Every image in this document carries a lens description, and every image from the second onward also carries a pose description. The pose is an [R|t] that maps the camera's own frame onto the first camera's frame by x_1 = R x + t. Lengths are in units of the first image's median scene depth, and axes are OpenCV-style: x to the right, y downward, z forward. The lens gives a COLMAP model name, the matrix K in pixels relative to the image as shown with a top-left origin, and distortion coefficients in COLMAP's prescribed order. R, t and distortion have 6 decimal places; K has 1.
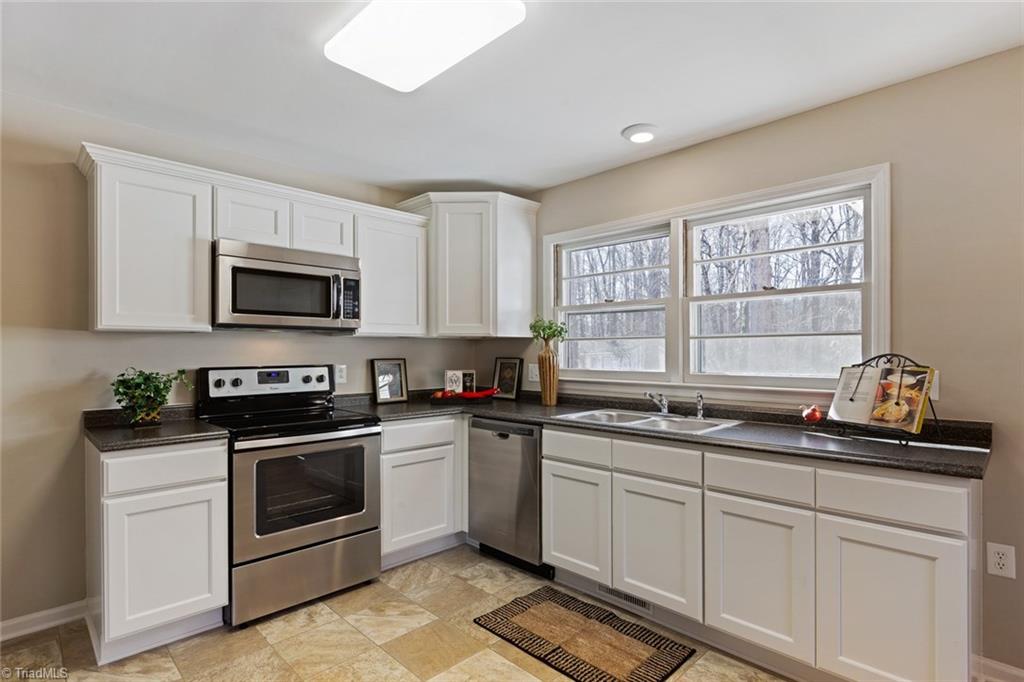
lens RADIAL K [[508.8, 0, 513.2], [0, 508.8, 350.8], [0, 0, 1]] dist [-0.004956, -0.001504]
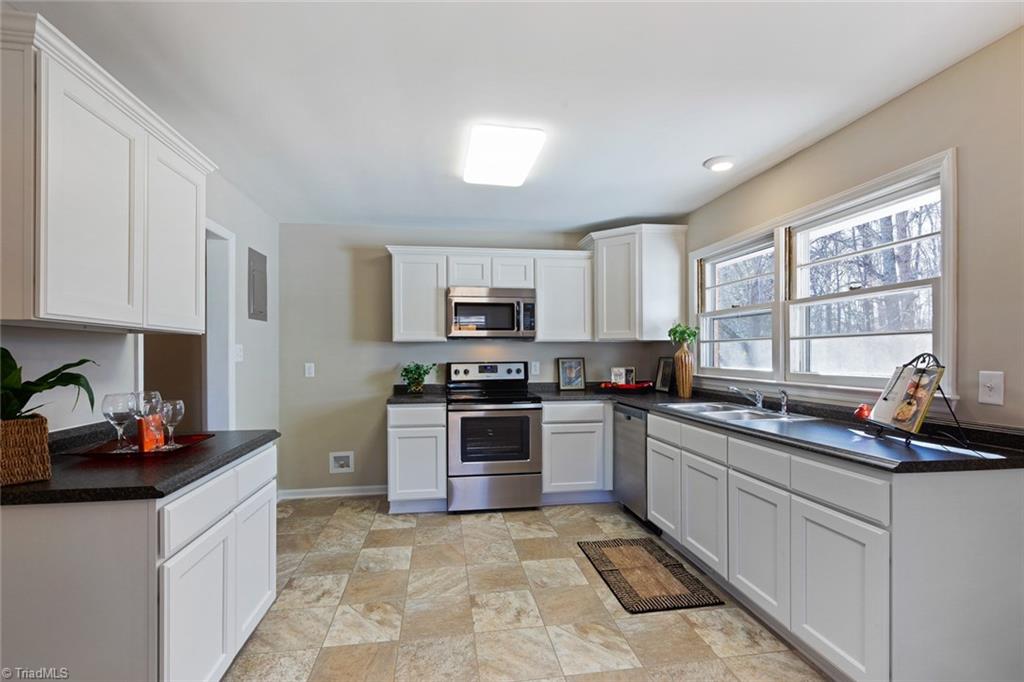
lens RADIAL K [[461.5, 0, 517.2], [0, 461.5, 355.4], [0, 0, 1]] dist [-0.006879, -0.000333]
pose [[0.815435, 0.000282, -0.578848, 0.465394], [0.003683, 0.999977, 0.005676, 0.002045], [0.578836, -0.006760, 0.815416, -0.122643]]
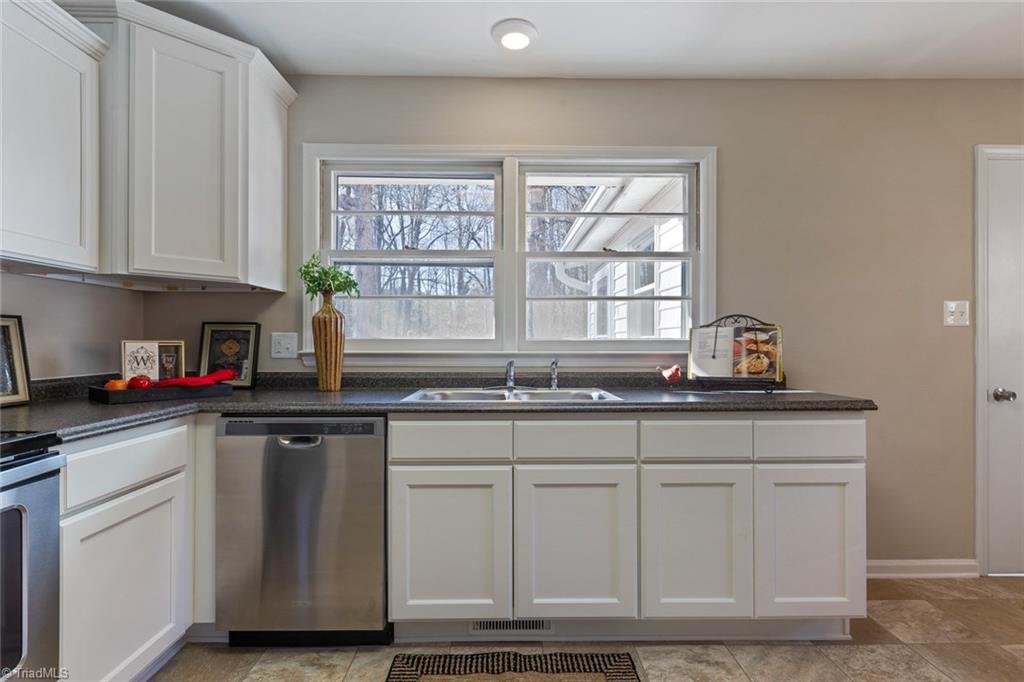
lens RADIAL K [[508.8, 0, 512.6], [0, 508.8, 342.3], [0, 0, 1]] dist [-0.004956, -0.001504]
pose [[0.695643, 0.002637, 0.718383, -0.311434], [-0.003170, 0.999995, -0.000600, 0.052642], [-0.718381, -0.001860, 0.695648, 0.433361]]
